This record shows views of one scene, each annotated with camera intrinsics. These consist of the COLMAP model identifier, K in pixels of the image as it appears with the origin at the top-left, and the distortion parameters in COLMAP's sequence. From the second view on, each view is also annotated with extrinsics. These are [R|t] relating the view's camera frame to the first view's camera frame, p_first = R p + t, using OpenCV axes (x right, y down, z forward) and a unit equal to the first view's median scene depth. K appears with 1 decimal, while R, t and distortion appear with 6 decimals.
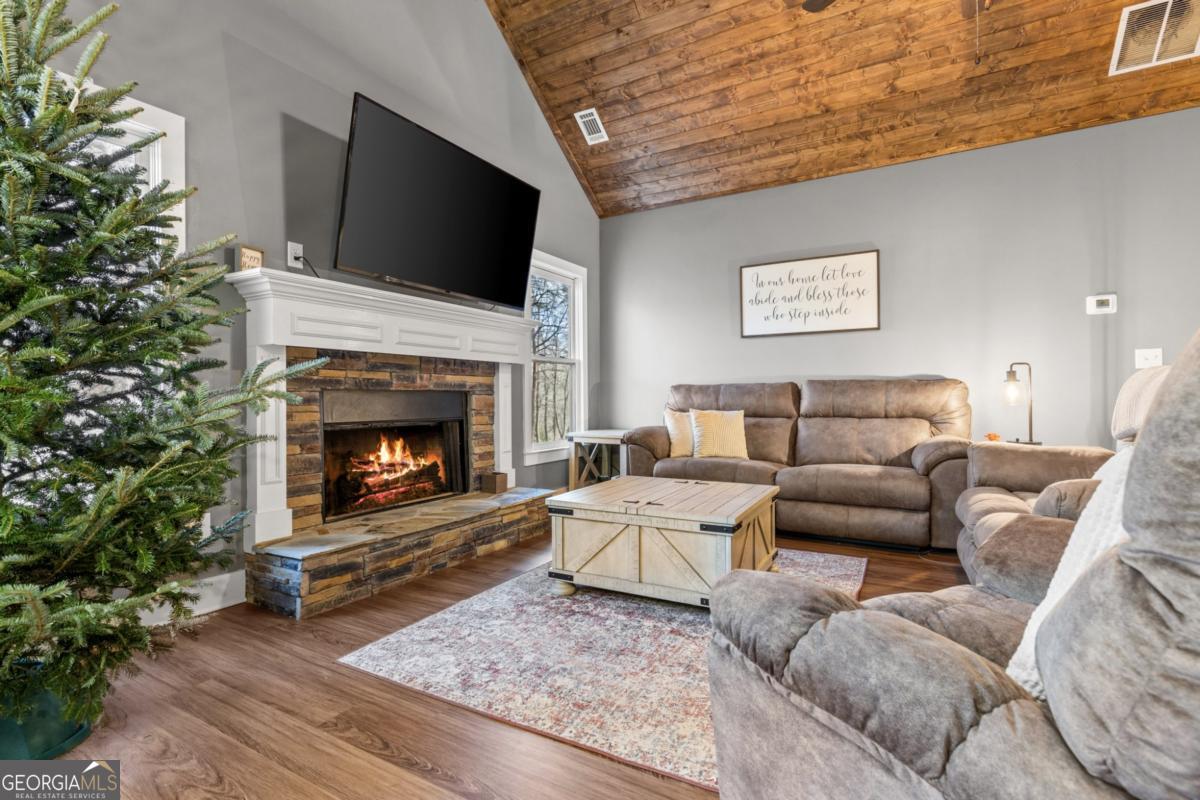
lens RADIAL K [[570.9, 0, 596.9], [0, 570.9, 397.6], [0, 0, 1]] dist [-0.000083, -0.000140]
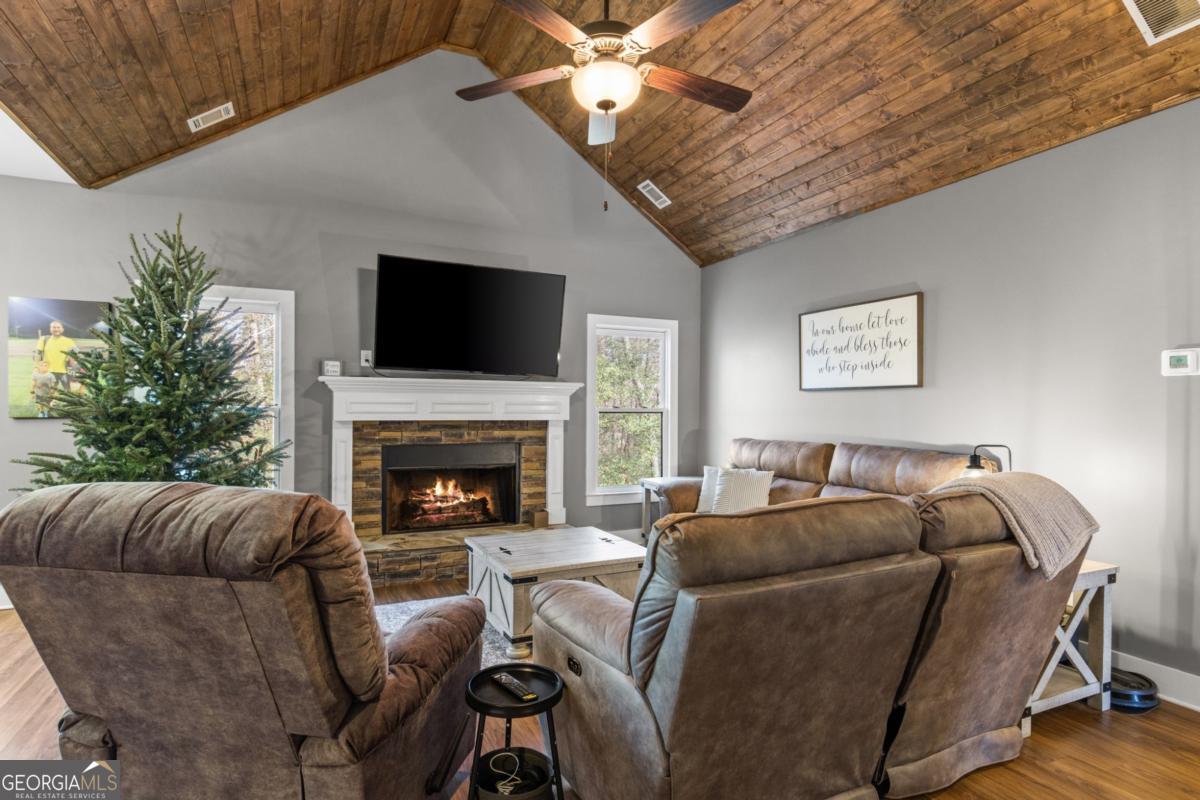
lens RADIAL K [[623.5, 0, 596.9], [0, 623.5, 407.1], [0, 0, 1]] dist [0.000666, 0.001658]
pose [[0.821684, 0.013241, -0.569789, 0.681278], [-0.012897, 0.999906, 0.004638, -0.096192], [0.569797, 0.003538, 0.821778, -0.021401]]
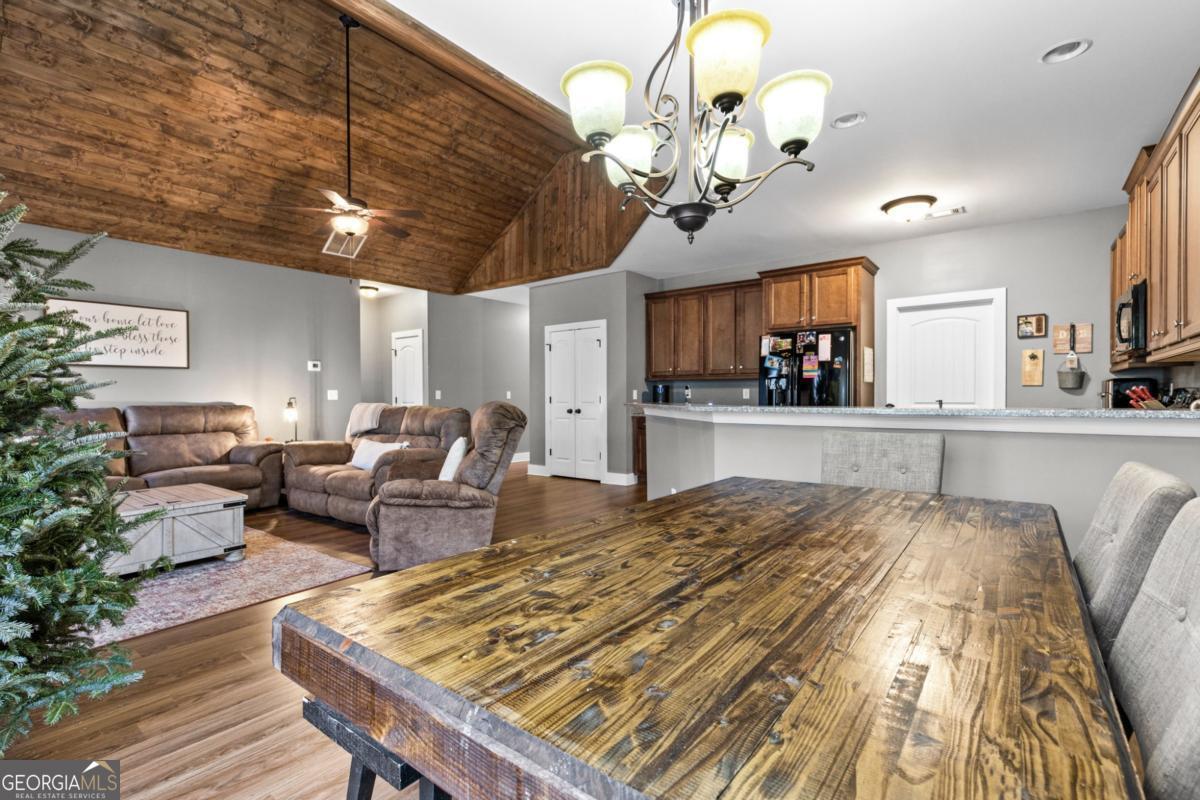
lens RADIAL K [[546.3, 0, 594.6], [0, 546.3, 403.3], [0, 0, 1]] dist [0.004787, 0.000339]
pose [[0.141818, -0.009123, 0.989851, -0.734627], [0.004033, 0.999955, 0.008638, -0.047302], [-0.989885, 0.002767, 0.141848, -0.171289]]
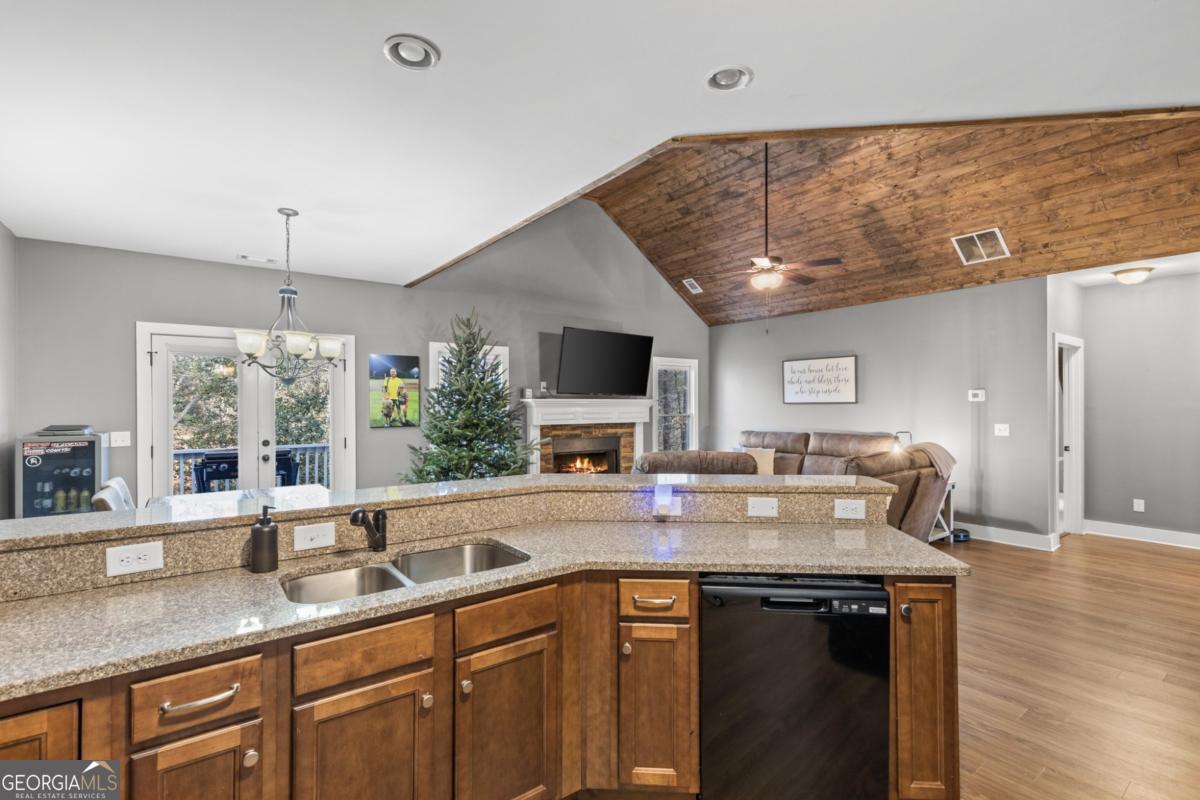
lens RADIAL K [[546.3, 0, 594.6], [0, 546.3, 403.3], [0, 0, 1]] dist [0.004787, 0.000339]
pose [[0.915935, 0.003449, -0.401311, 0.473184], [-0.003596, 0.999993, 0.000389, -0.127807], [0.401310, 0.001087, 0.915942, -0.819872]]
